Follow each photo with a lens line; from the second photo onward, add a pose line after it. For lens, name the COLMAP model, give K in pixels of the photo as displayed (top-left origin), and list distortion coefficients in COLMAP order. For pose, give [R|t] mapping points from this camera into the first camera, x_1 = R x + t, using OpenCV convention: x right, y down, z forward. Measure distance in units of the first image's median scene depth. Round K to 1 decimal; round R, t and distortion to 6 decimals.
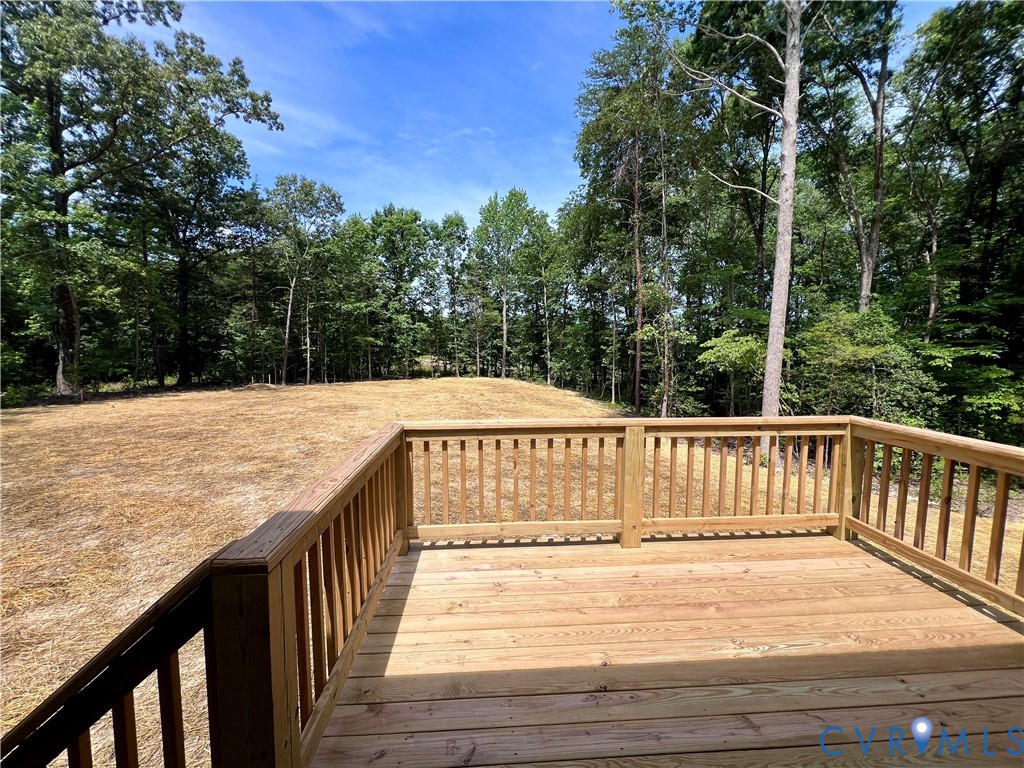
lens RADIAL K [[413.0, 0, 507.8], [0, 413.0, 385.5], [0, 0, 1]] dist [-0.001155, -0.000186]
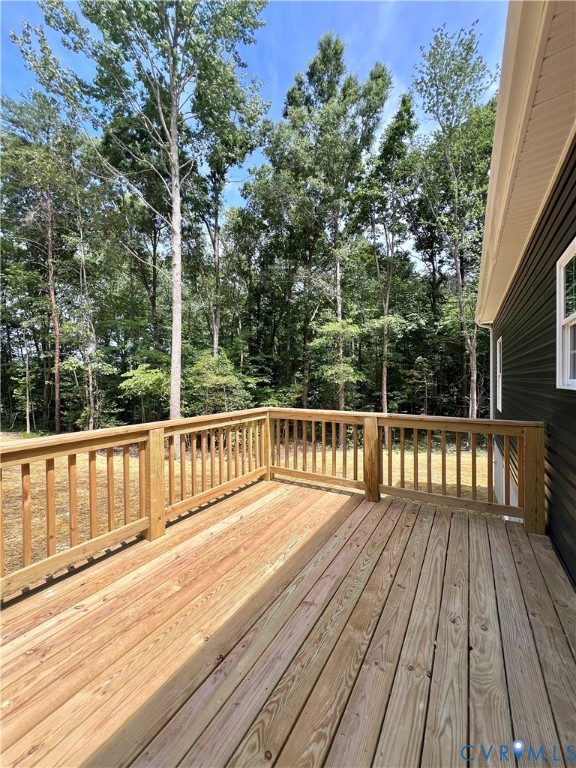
lens RADIAL K [[309.7, 0, 288.0], [0, 309.7, 384.0], [0, 0, 1]] dist [-0.001155, -0.000186]
pose [[0.553980, -0.011221, 0.832454, -0.050522], [0.080012, 0.995998, -0.039821, 0.009174], [-0.828676, 0.088666, 0.552661, 0.050402]]
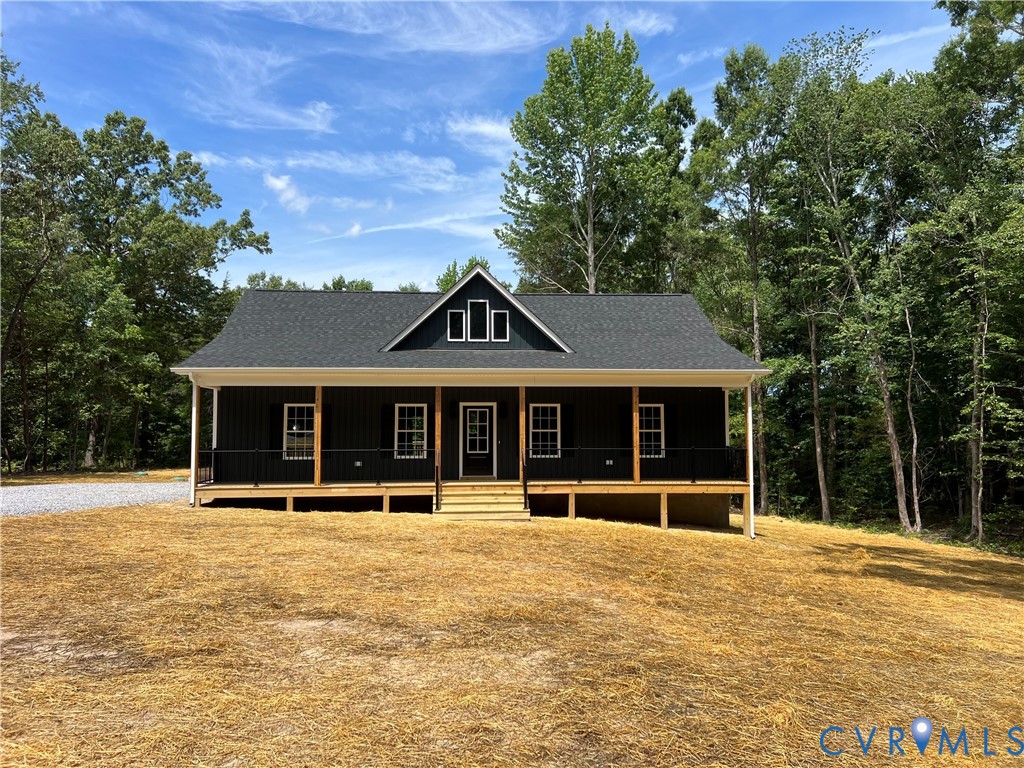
lens RADIAL K [[768.6, 0, 512.0], [0, 768.6, 384.0], [0, 0, 1]] dist [0.040088, -0.003249]
pose [[0.999899, 0.000233, 0.014235, 0.171895], [0.001972, 0.987962, -0.154681, 0.152283], [-0.014100, 0.154694, 0.987862, -1.492238]]
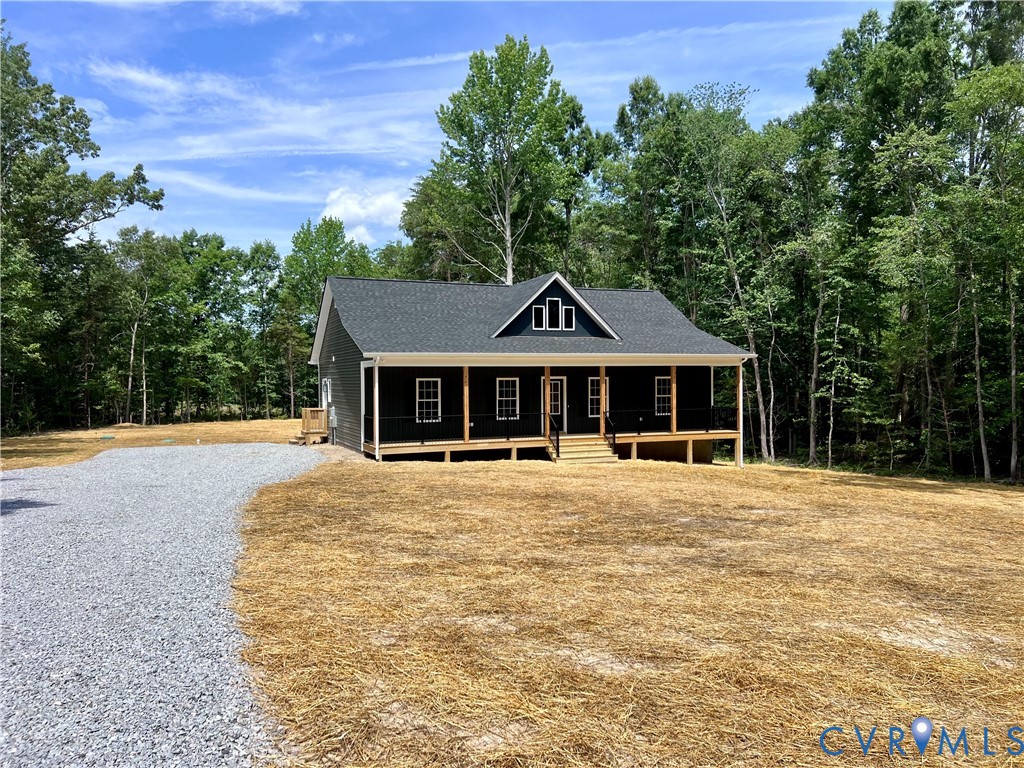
lens RADIAL K [[768.6, 0, 512.0], [0, 768.6, 384.0], [0, 0, 1]] dist [0.040088, -0.003249]
pose [[0.945171, -0.007686, 0.326486, -0.389748], [0.036795, 0.995864, -0.083076, 0.141390], [-0.324497, 0.090534, 0.941544, -1.737491]]
